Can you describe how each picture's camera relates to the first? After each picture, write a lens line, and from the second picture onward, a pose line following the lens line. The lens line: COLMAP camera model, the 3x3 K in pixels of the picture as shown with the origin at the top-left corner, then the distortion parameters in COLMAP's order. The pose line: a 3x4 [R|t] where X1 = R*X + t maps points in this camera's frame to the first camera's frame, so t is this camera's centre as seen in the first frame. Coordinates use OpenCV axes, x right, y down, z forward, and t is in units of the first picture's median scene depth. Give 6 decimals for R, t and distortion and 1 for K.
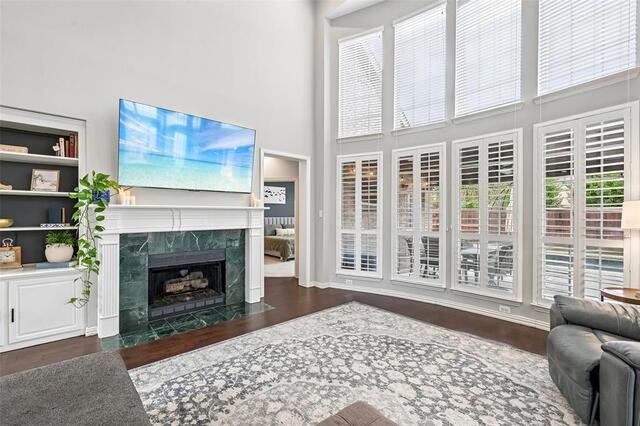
lens RADIAL K [[276.4, 0, 320.3], [0, 276.4, 215.0], [0, 0, 1]] dist [-0.000194, -0.000037]
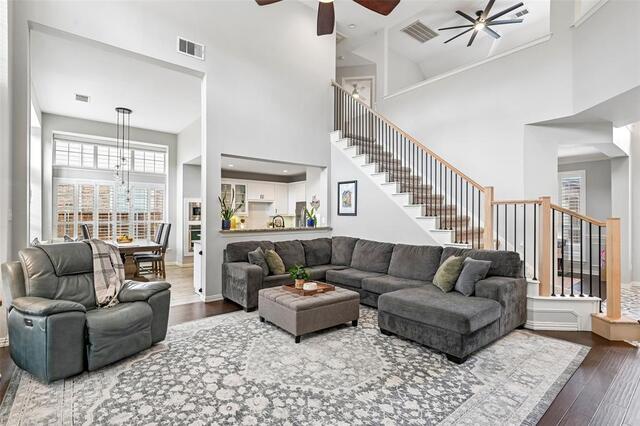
lens RADIAL K [[298.3, 0, 319.7], [0, 298.3, 215.5], [0, 0, 1]] dist [0.000093, 0.000007]
pose [[-0.998453, 0.002331, 0.055561, -0.096236], [0.002071, 0.999987, -0.004741, 0.000336], [-0.055572, -0.004618, -0.998444, 2.037072]]
